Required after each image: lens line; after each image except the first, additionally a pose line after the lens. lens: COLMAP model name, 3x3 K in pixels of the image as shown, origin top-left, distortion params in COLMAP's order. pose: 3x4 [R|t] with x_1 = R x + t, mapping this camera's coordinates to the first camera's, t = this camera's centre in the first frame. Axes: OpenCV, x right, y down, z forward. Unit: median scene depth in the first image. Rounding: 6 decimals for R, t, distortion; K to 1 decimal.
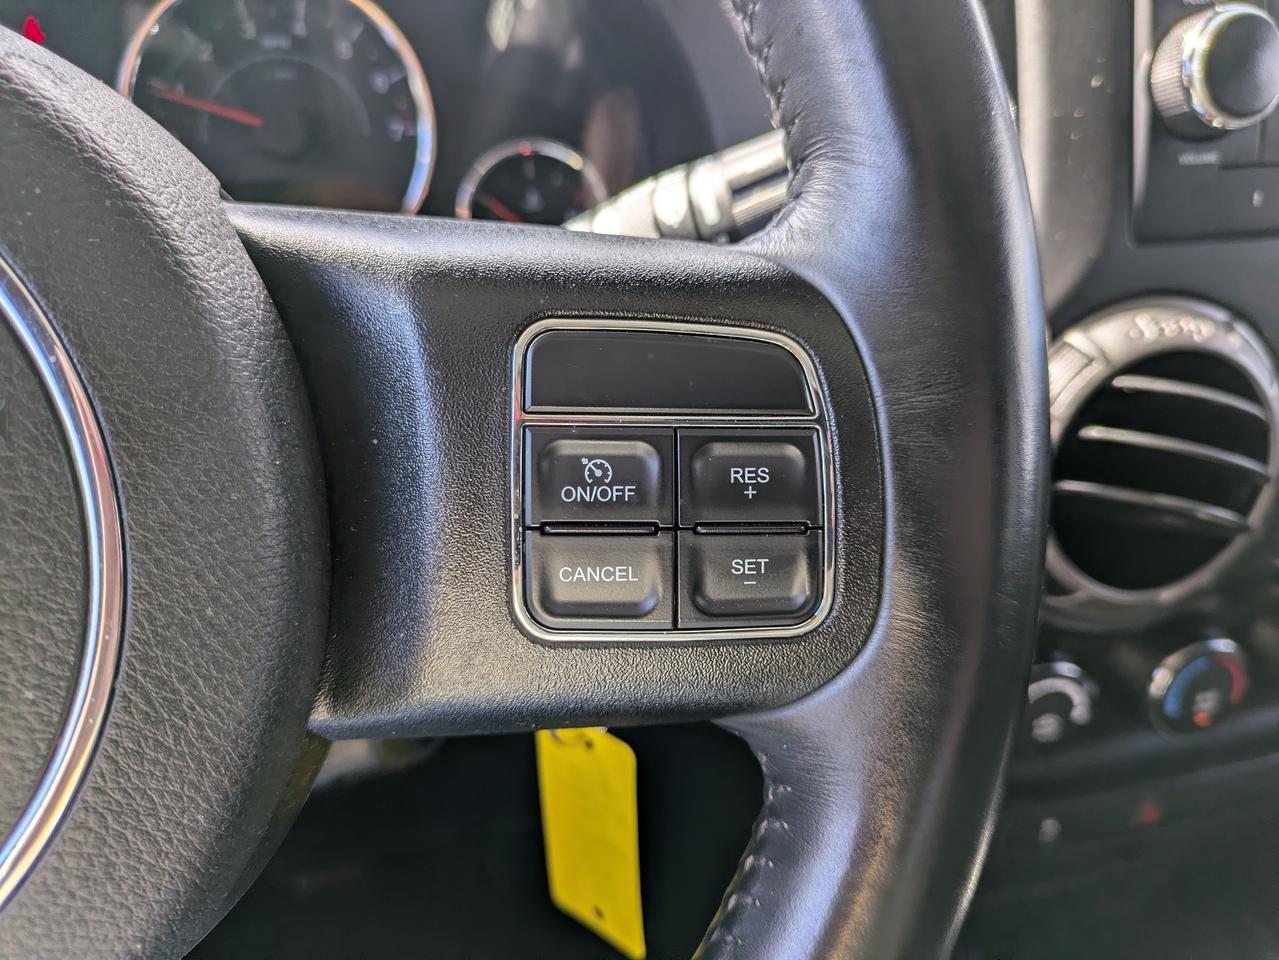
lens RADIAL K [[931.3, 0, 628.5], [0, 931.3, 482.5], [0, 0, 1]] dist [0.019691, -0.004673]
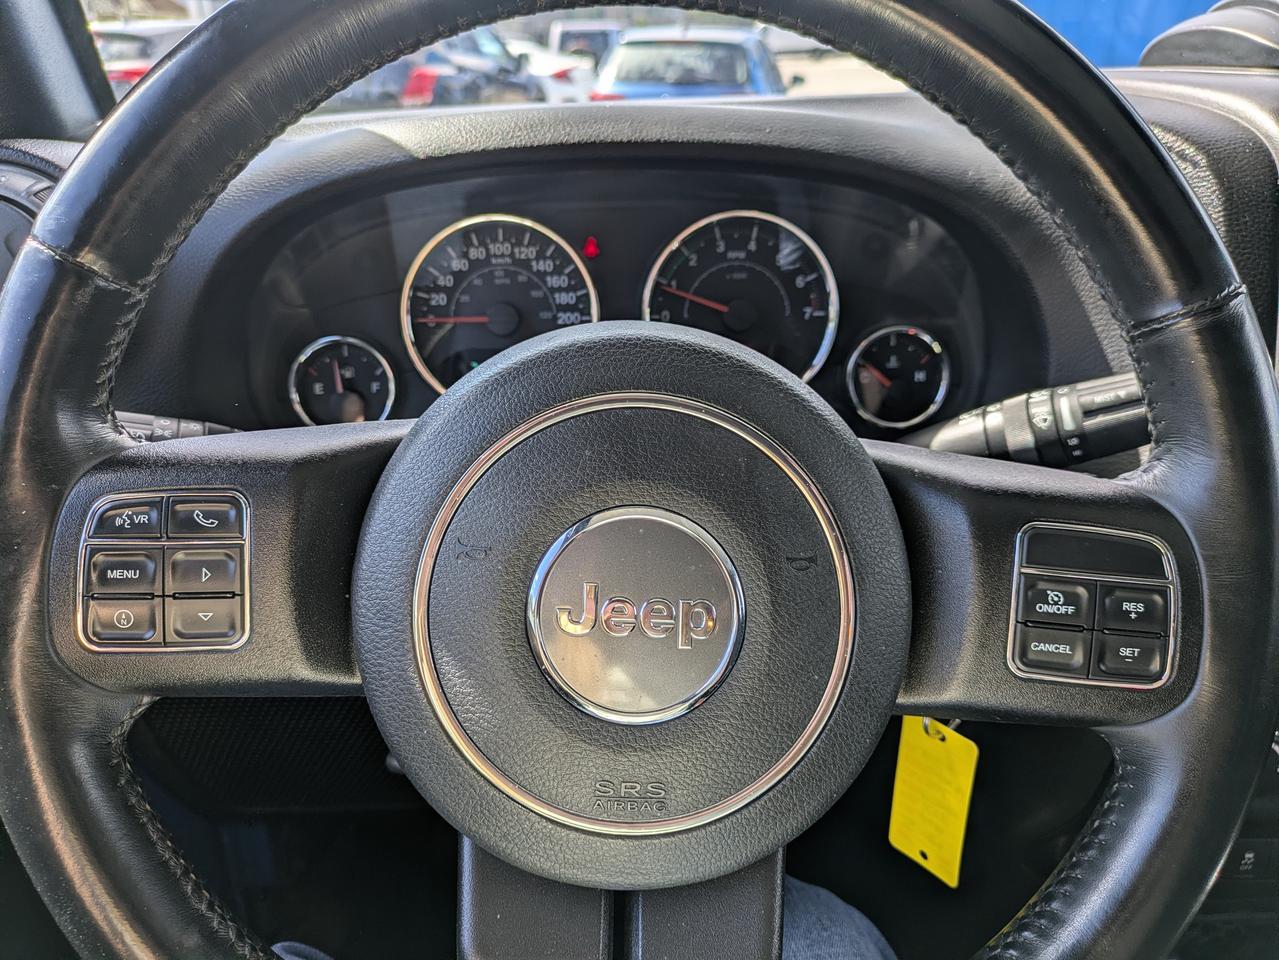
lens RADIAL K [[931.3, 0, 637.8], [0, 931.3, 482.4], [0, 0, 1]] dist [0.019691, -0.004673]
pose [[0.986274, 0.081040, -0.143861, -0.654600], [-0.083627, 0.996425, -0.012015, -0.161663], [0.142373, 0.023881, 0.989525, -1.161624]]
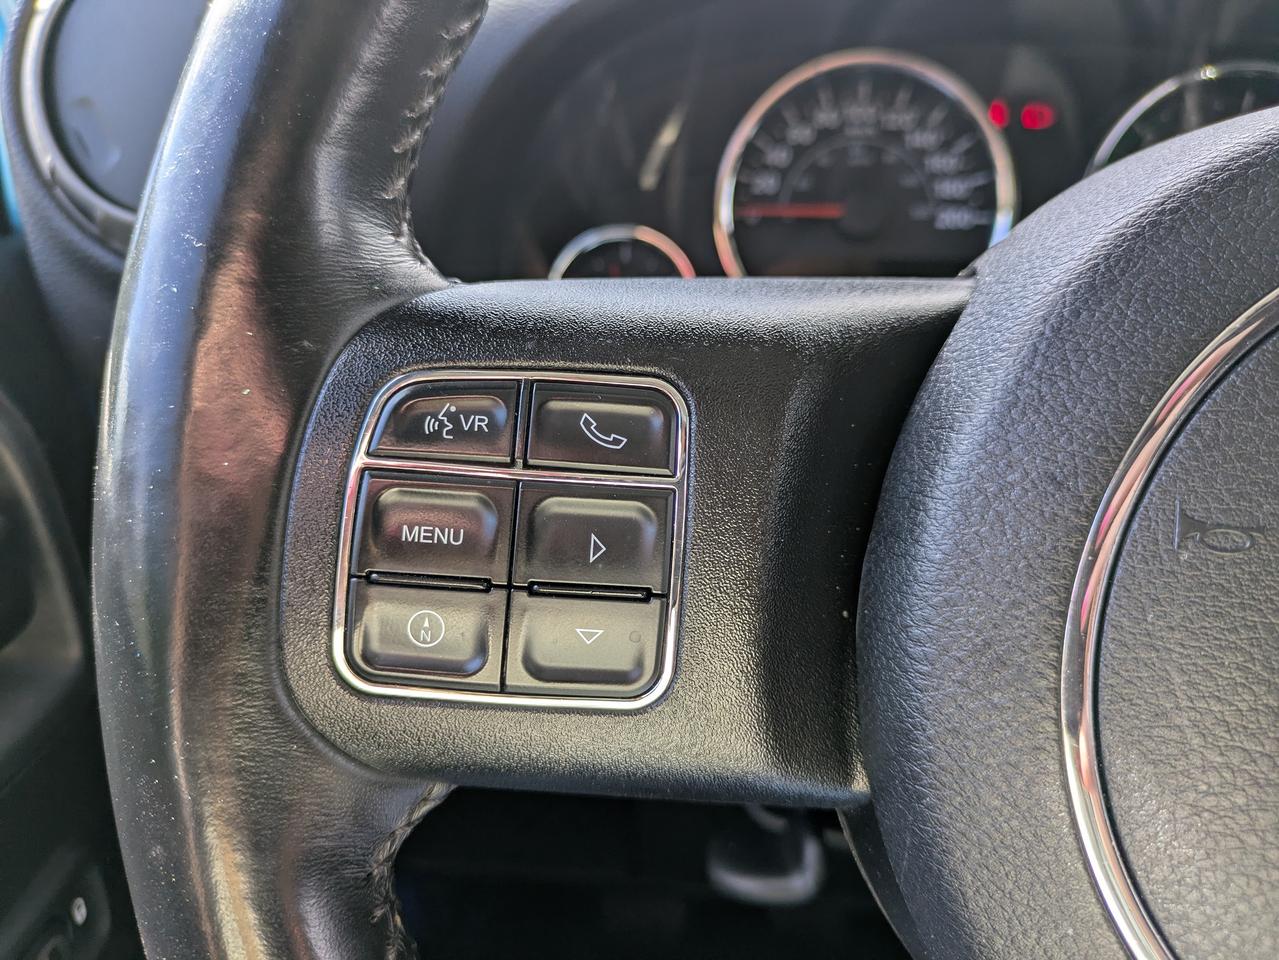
lens RADIAL K [[931.3, 0, 650.1], [0, 931.3, 486.6], [0, 0, 1]] dist [0.019691, -0.004673]
pose [[0.965186, 0.140478, -0.220639, -1.605668], [-0.147315, 0.988979, -0.014762, 0.035969], [0.216134, 0.046751, 0.975244, -0.204539]]
